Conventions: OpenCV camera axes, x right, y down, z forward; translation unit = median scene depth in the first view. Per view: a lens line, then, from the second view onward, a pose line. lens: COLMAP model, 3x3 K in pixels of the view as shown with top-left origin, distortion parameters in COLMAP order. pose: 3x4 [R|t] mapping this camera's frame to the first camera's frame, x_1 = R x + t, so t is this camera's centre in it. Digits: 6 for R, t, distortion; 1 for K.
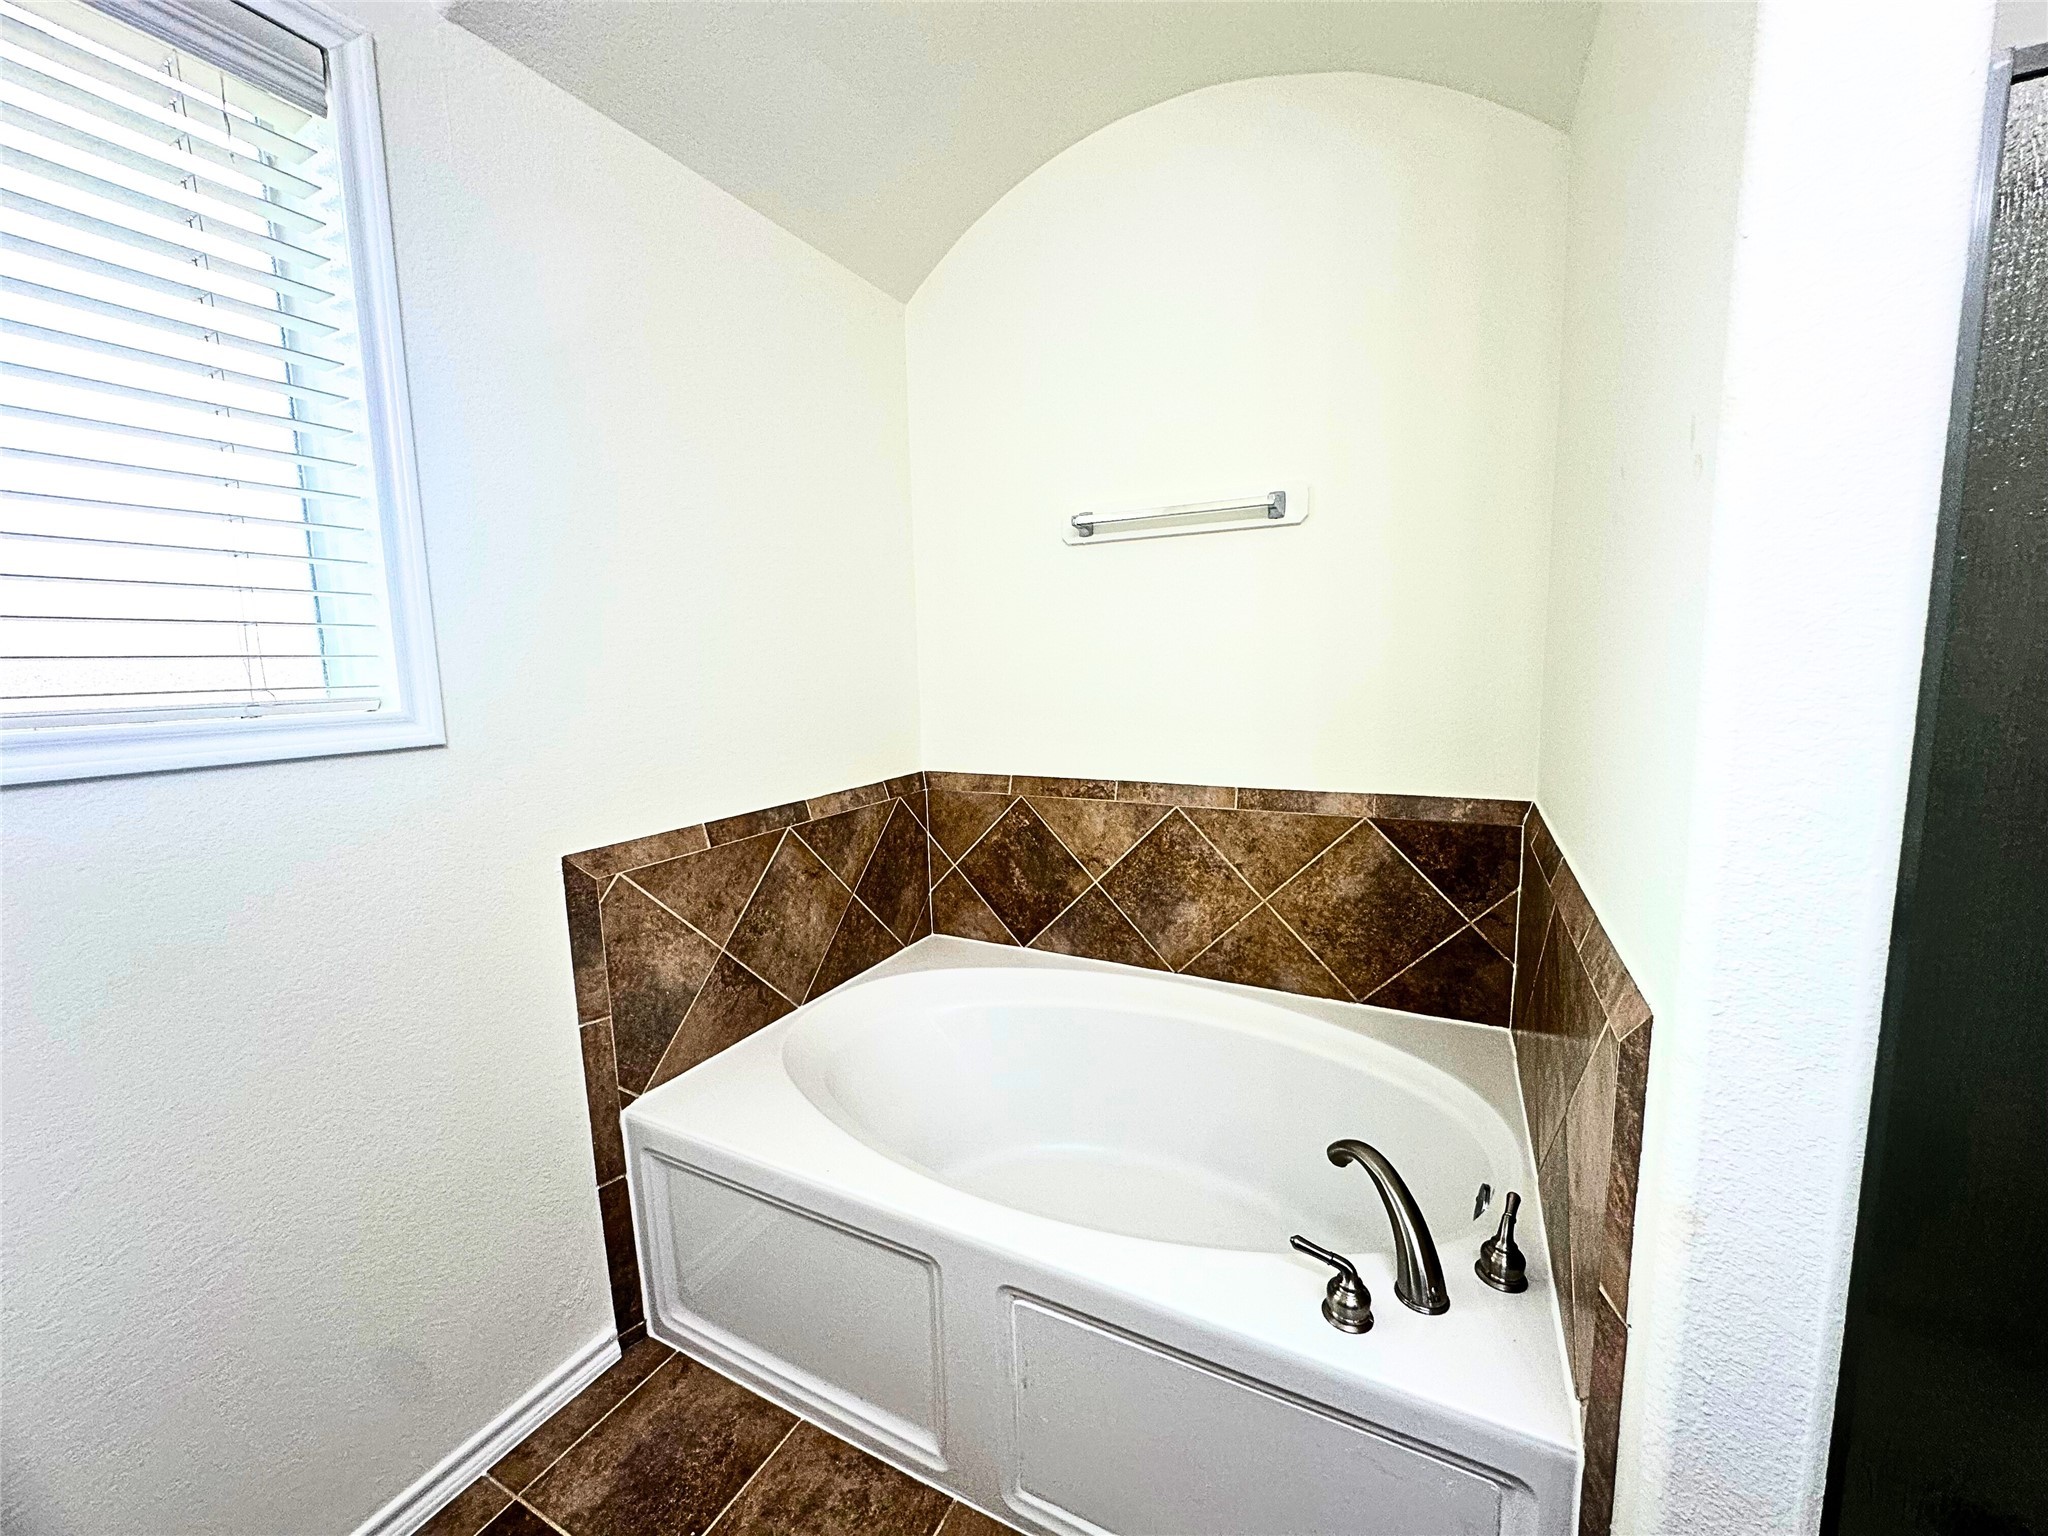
lens RADIAL K [[822.3, 0, 1023.4], [0, 822.3, 773.9], [0, 0, 1]] dist [-0.000159, -0.000475]
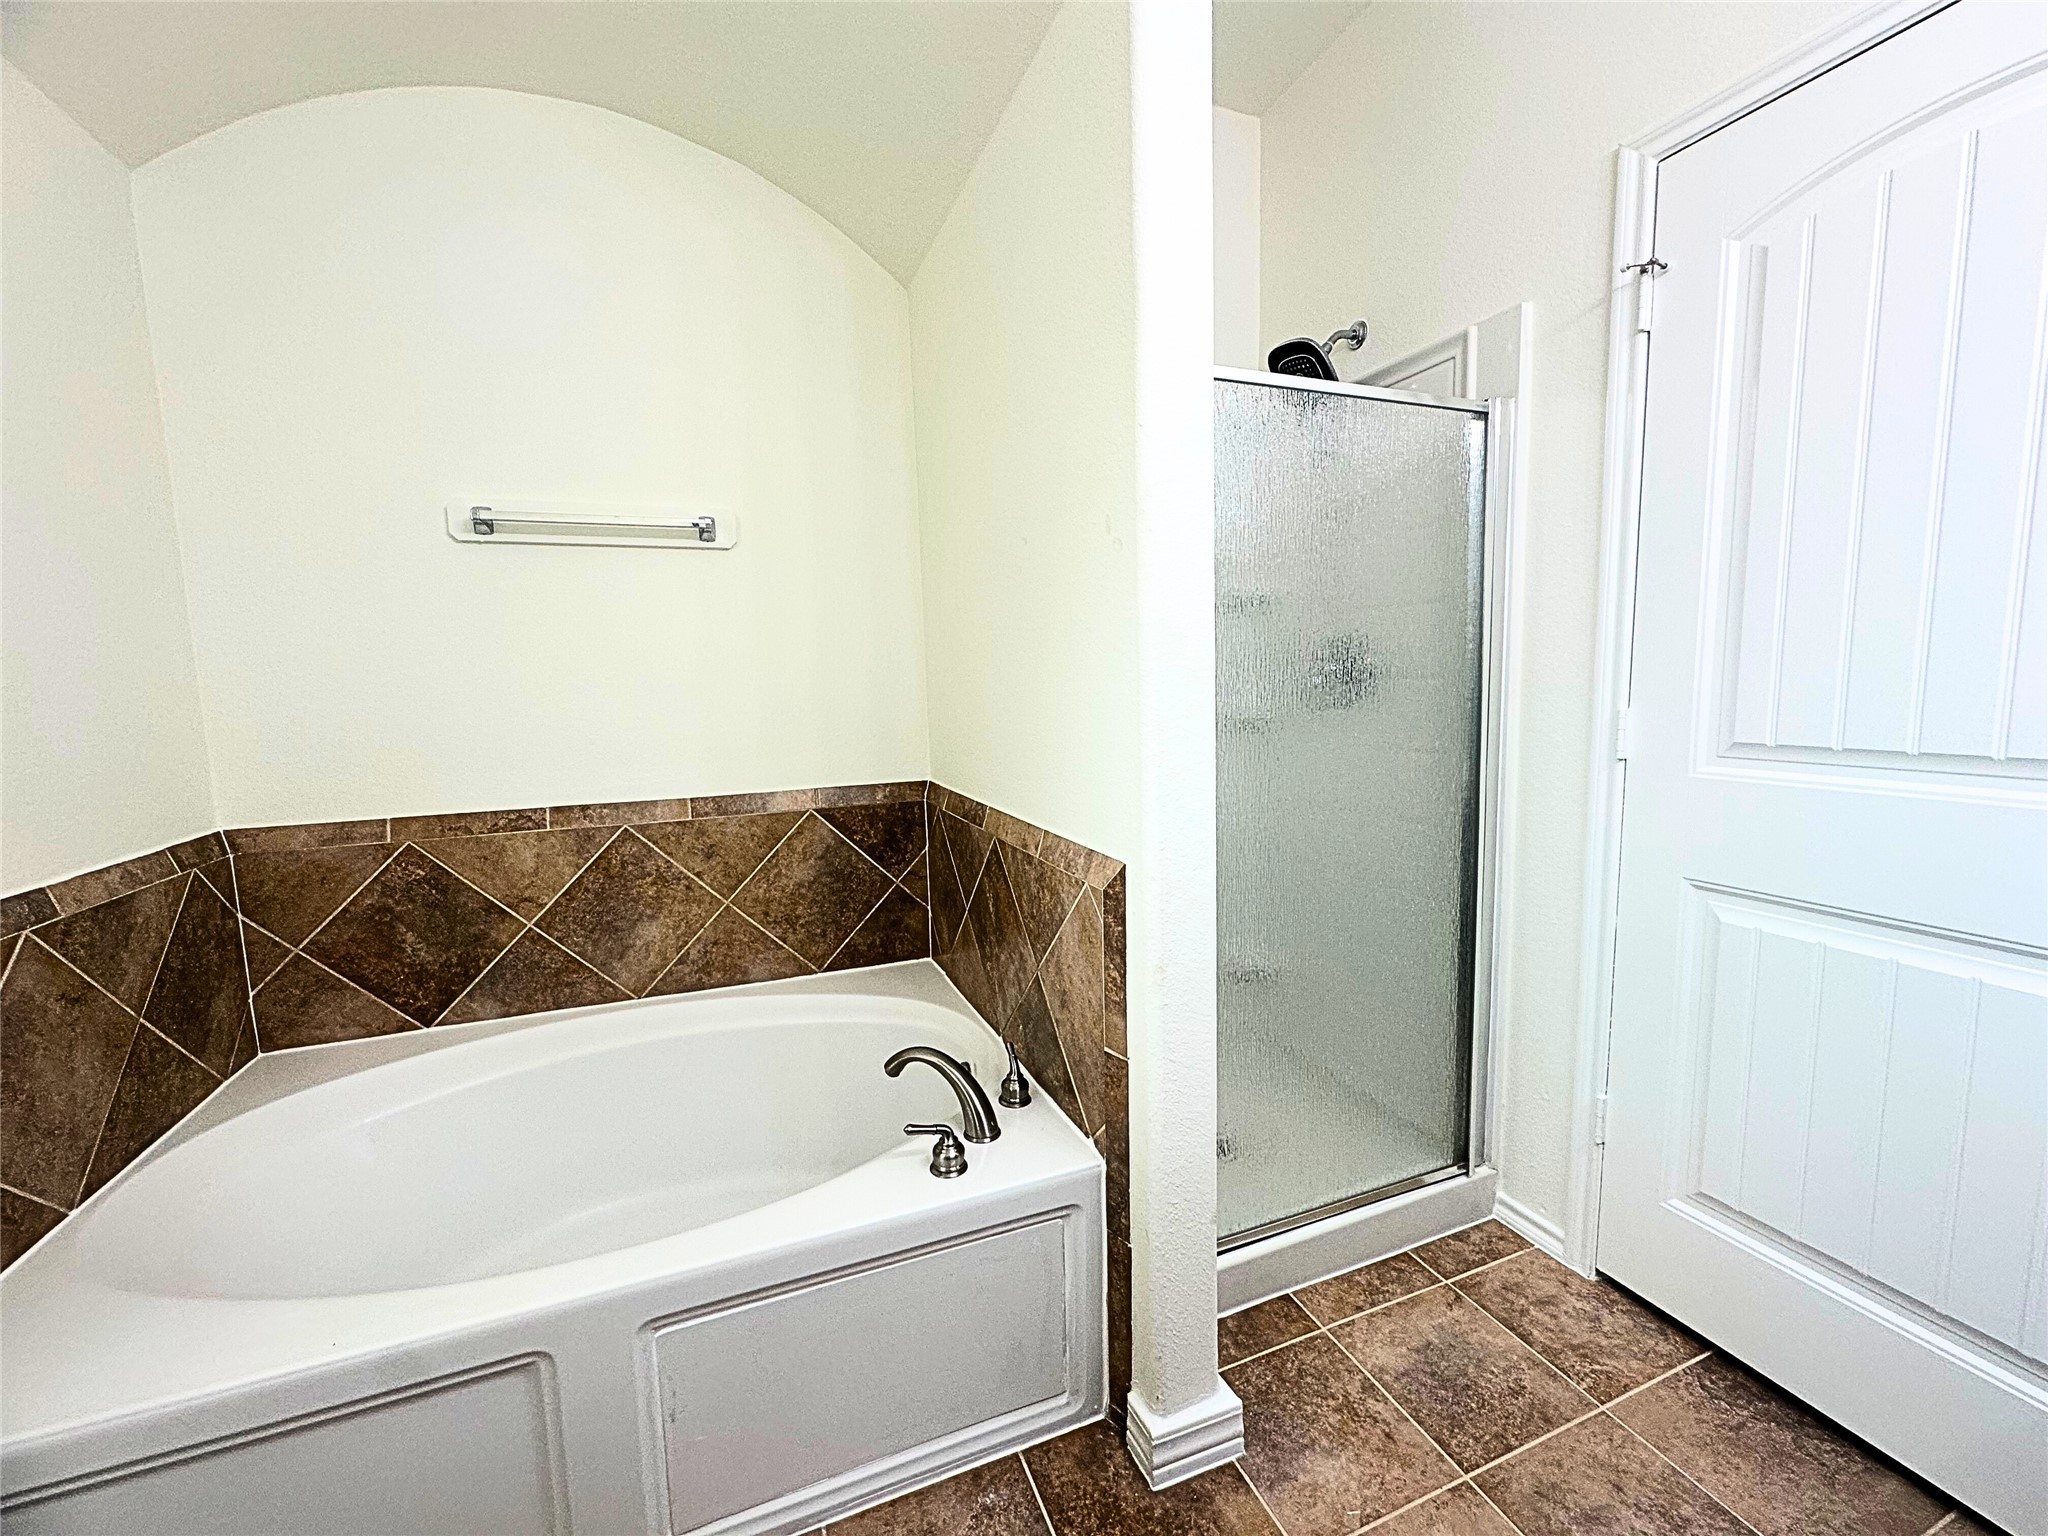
lens RADIAL K [[822.3, 0, 1025.6], [0, 822.3, 775.3], [0, 0, 1]] dist [-0.000159, -0.000475]
pose [[0.660937, -0.084363, 0.745684, -0.225452], [0.114516, 0.993362, 0.010882, 0.025381], [-0.741652, 0.078200, 0.666211, 0.003447]]
